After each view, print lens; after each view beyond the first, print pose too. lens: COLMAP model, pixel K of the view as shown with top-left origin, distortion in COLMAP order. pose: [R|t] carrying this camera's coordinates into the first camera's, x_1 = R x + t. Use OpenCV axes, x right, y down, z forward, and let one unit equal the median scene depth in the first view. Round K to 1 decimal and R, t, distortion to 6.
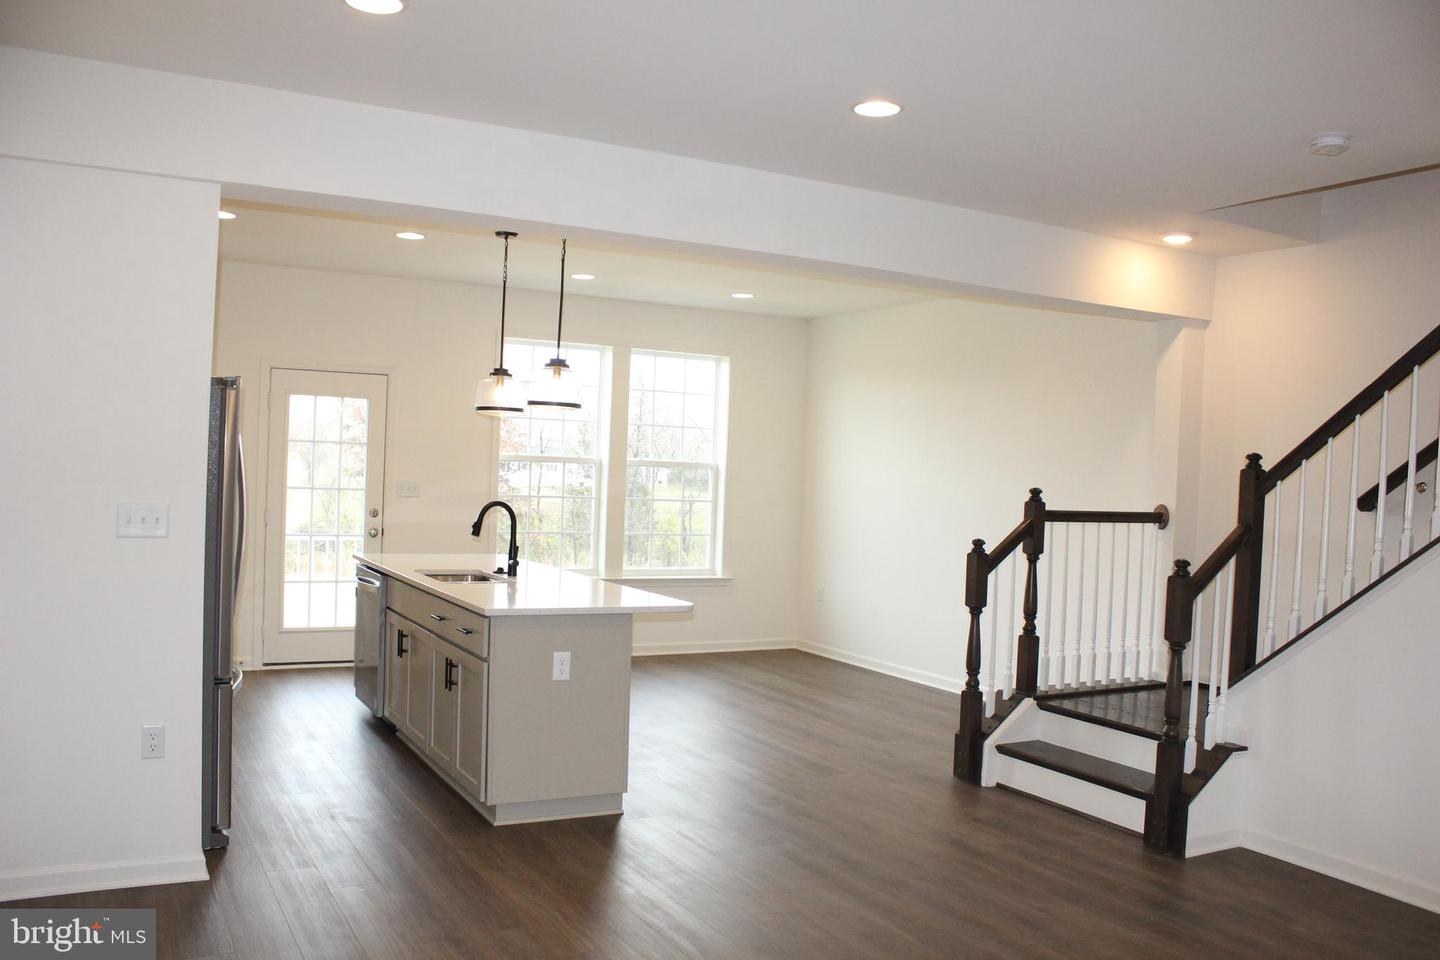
lens RADIAL K [[1191.9, 0, 704.5], [0, 1191.9, 485.6], [0, 0, 1]] dist [-0.128912, 0.080334]
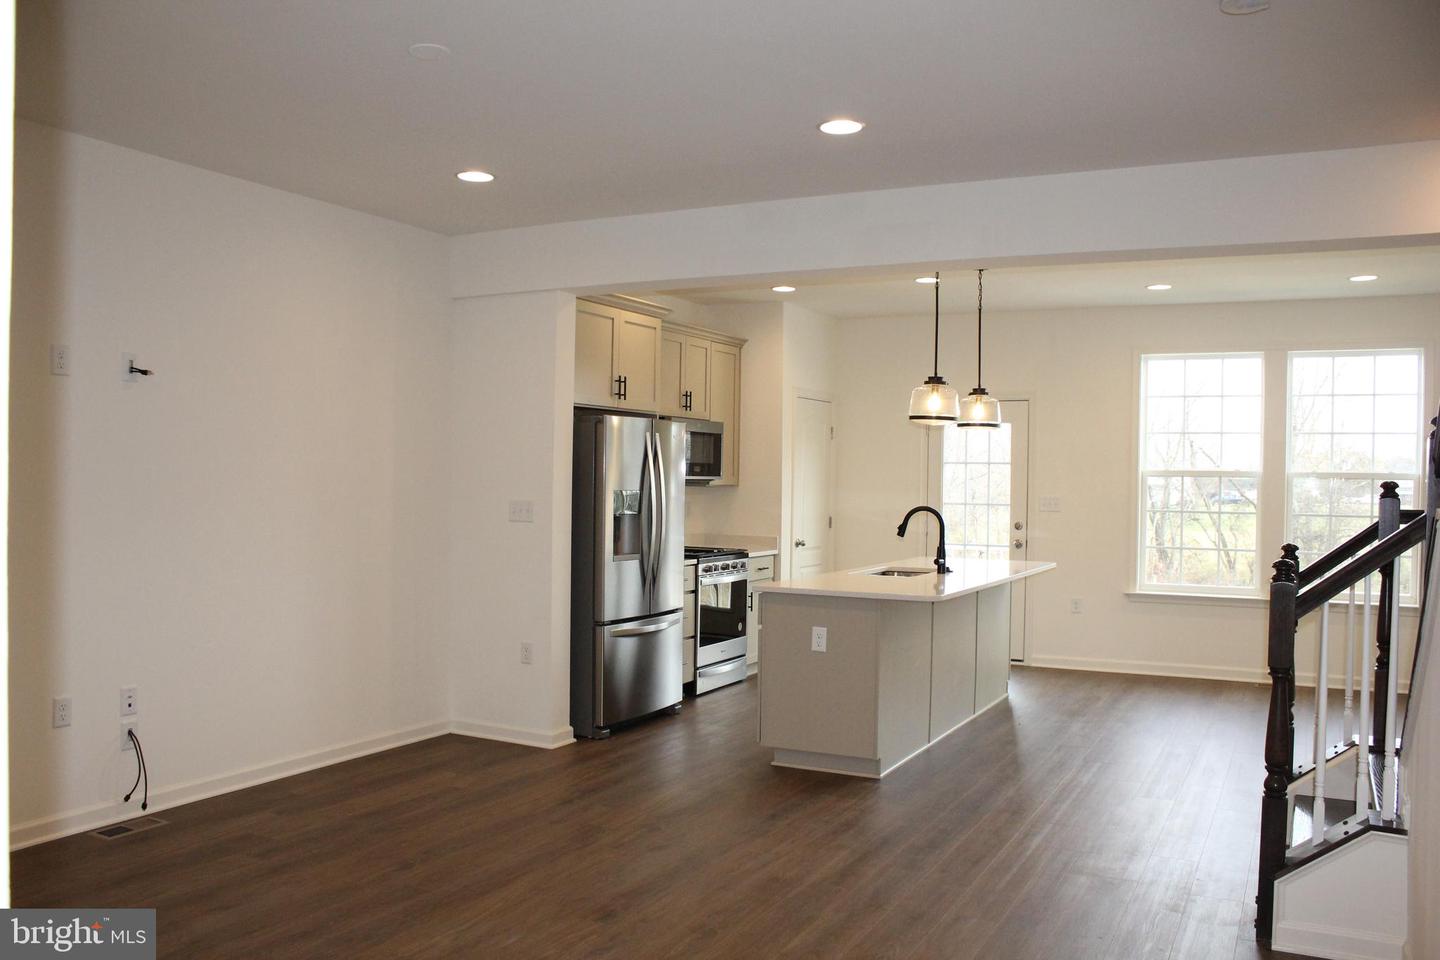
lens RADIAL K [[1168.7, 0, 700.6], [0, 1168.7, 477.5], [0, 0, 1]] dist [-0.013194, 0.003742]
pose [[0.579230, -0.021355, -0.814884, 0.559140], [-0.011587, 0.999340, -0.034426, 0.024046], [0.815082, 0.029382, 0.578601, 0.167148]]
